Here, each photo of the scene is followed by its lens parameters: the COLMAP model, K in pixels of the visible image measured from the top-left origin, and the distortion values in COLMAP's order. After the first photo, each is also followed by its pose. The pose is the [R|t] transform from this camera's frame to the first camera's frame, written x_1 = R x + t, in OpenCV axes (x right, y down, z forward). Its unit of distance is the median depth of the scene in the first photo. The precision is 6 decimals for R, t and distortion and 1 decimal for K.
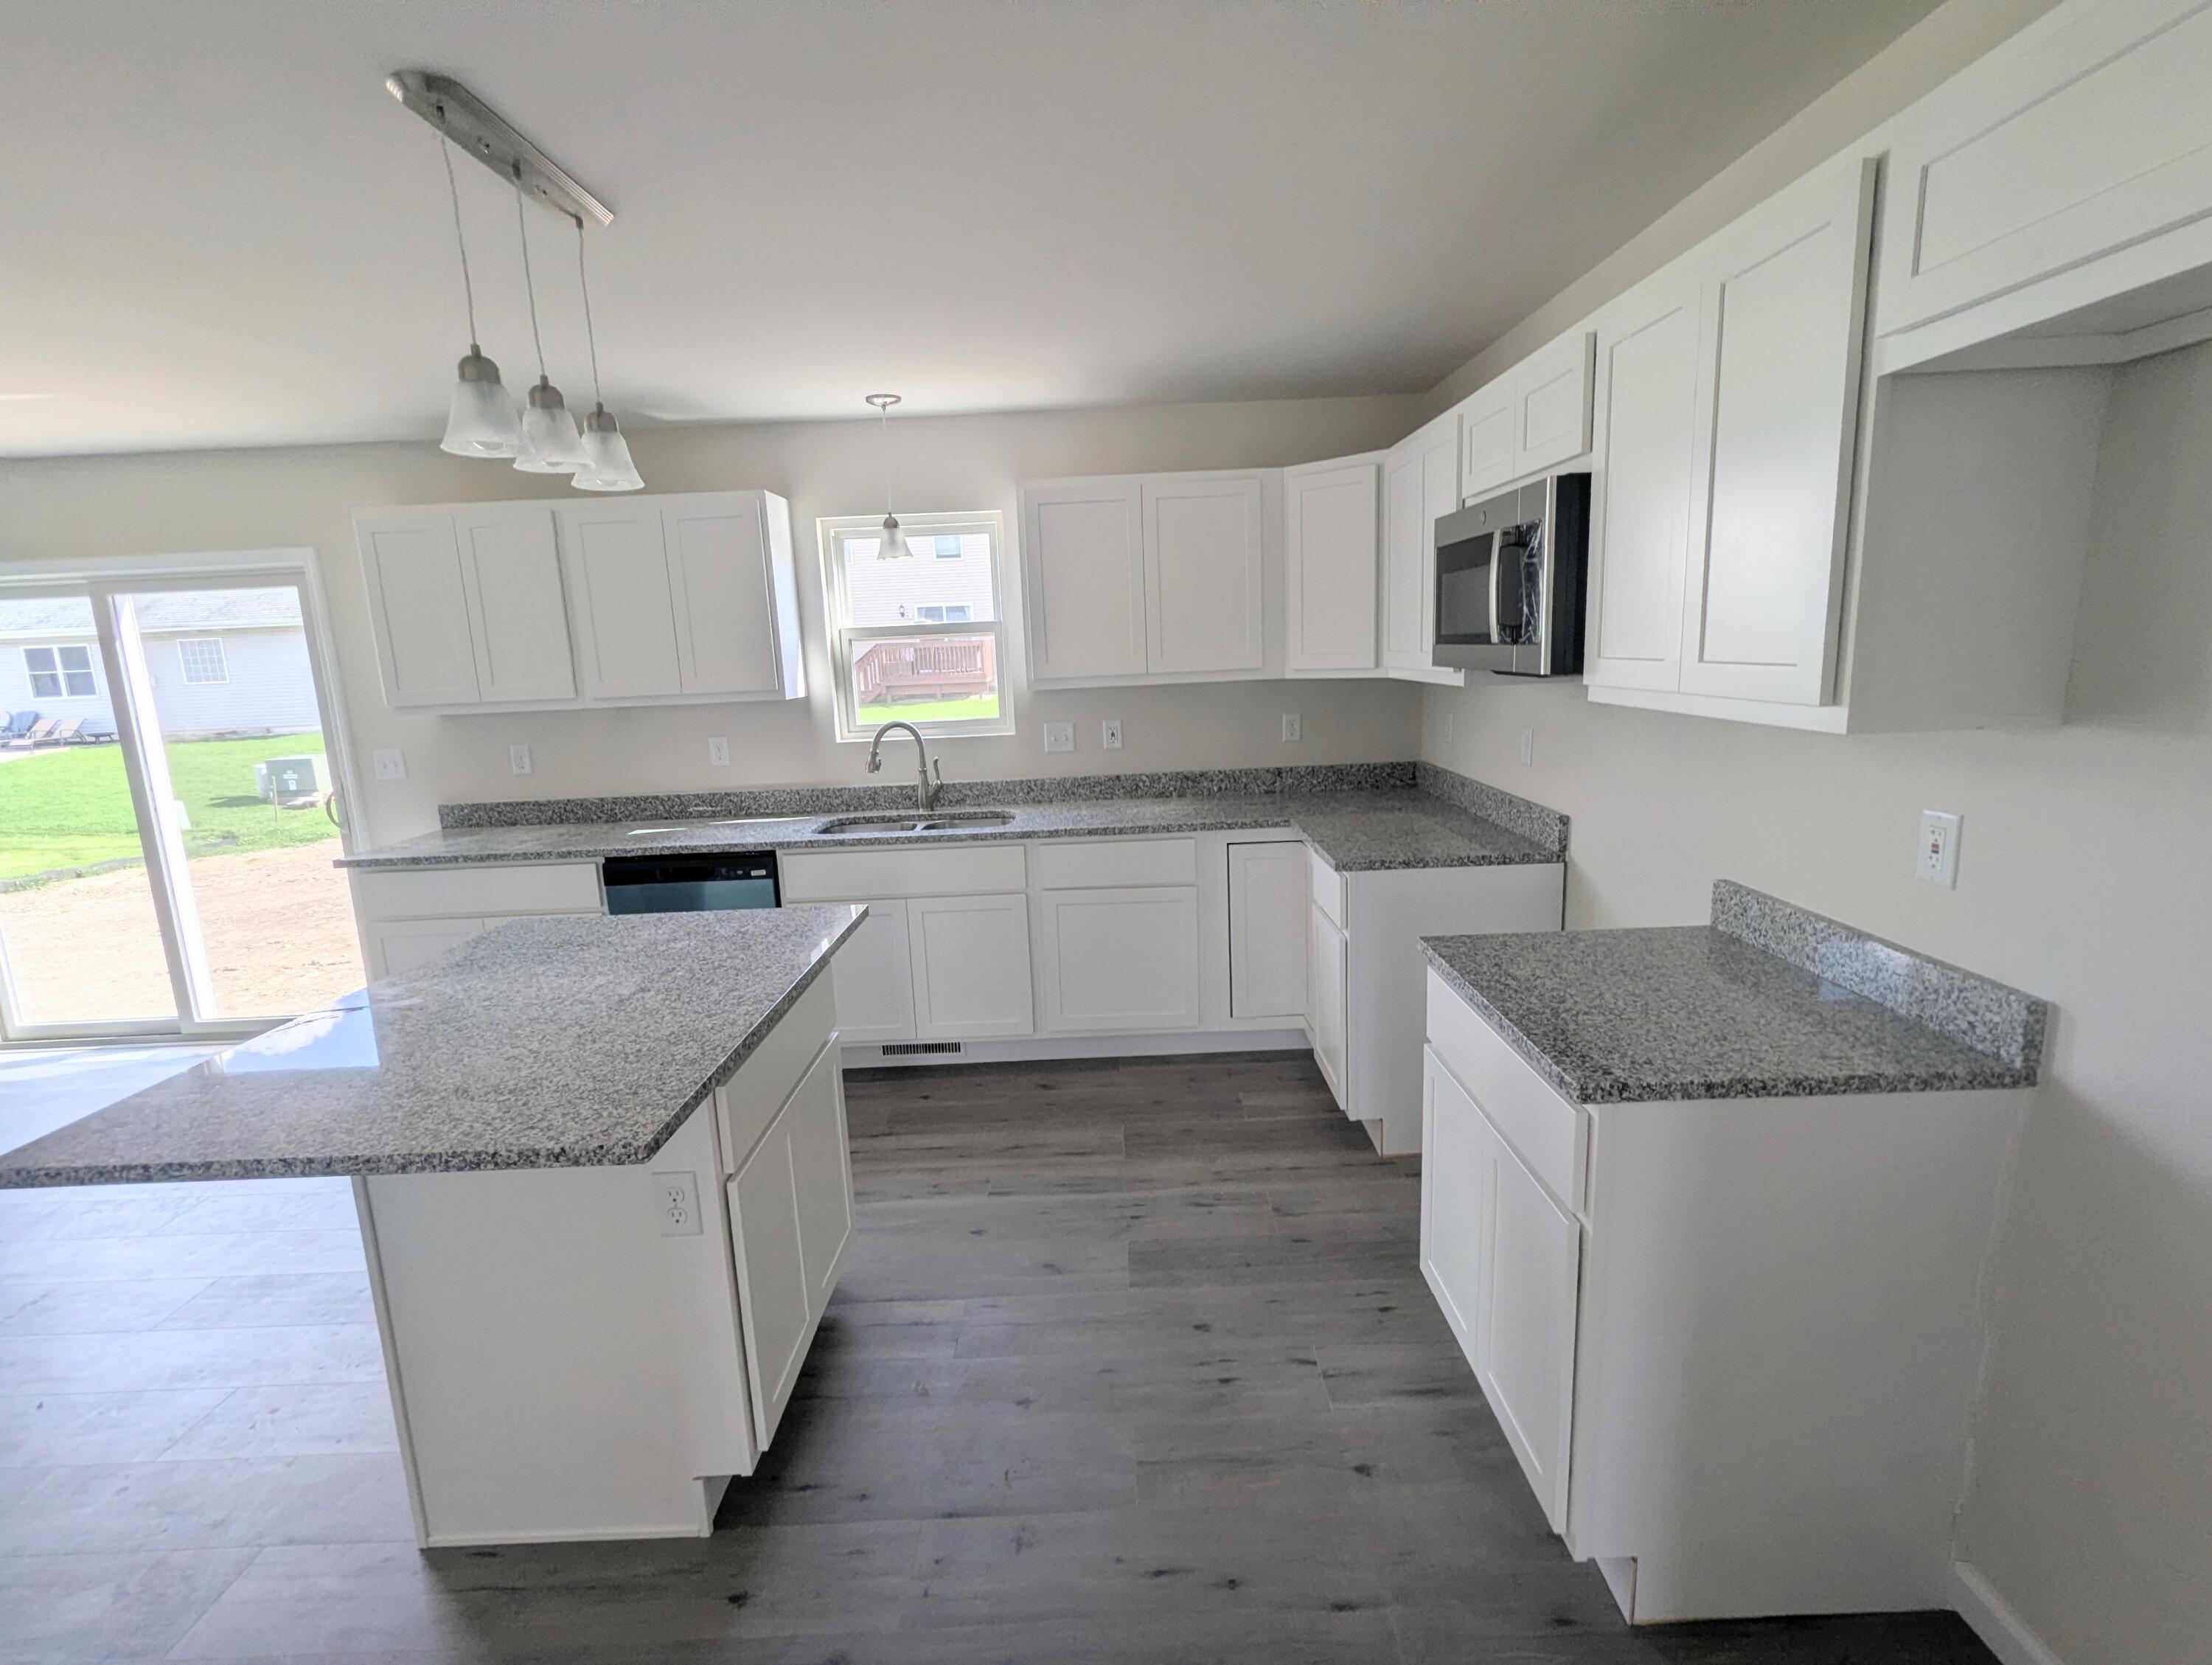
lens RADIAL K [[1055.7, 0, 1112.9], [0, 1055.7, 829.1], [0, 0, 1]] dist [0.000399, 0.001941]
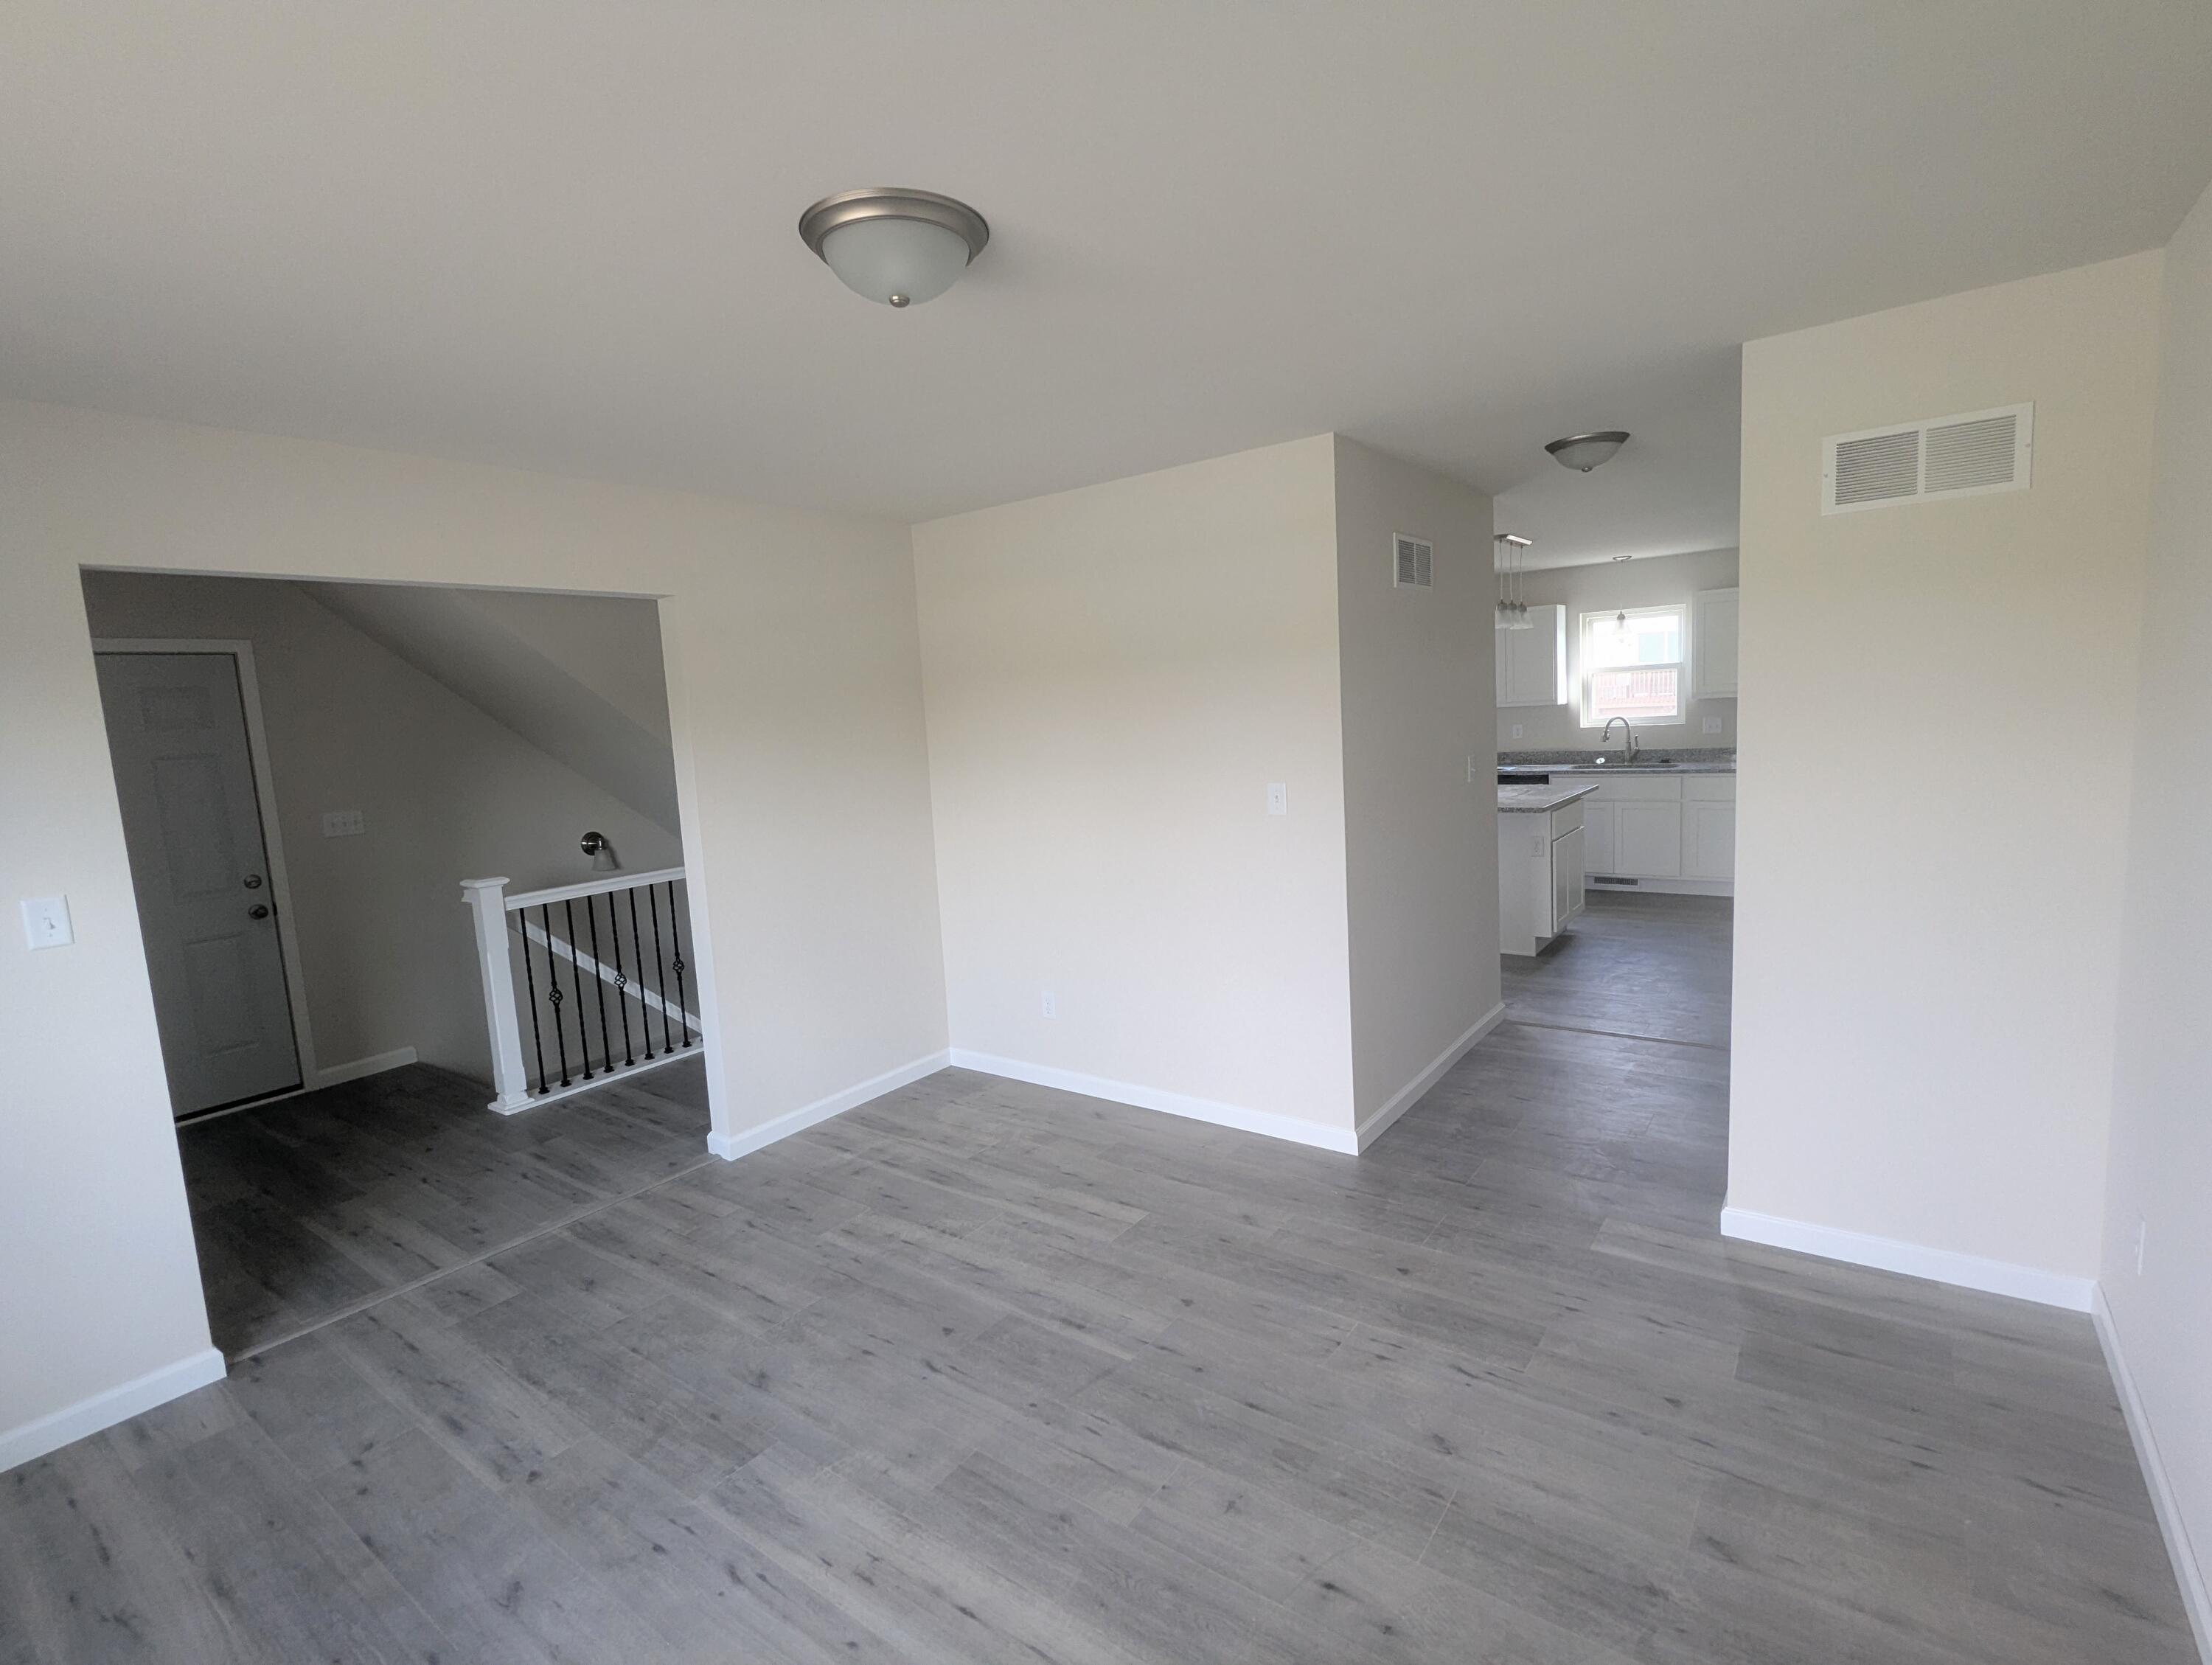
lens RADIAL K [[1055.7, 0, 1103.4], [0, 1055.7, 828.6], [0, 0, 1]] dist [0.000399, 0.001941]
pose [[0.799308, 0.070089, -0.596820, 0.212817], [-0.083269, 0.996512, 0.005508, 0.170293], [0.595124, 0.045294, 0.802357, -1.096595]]
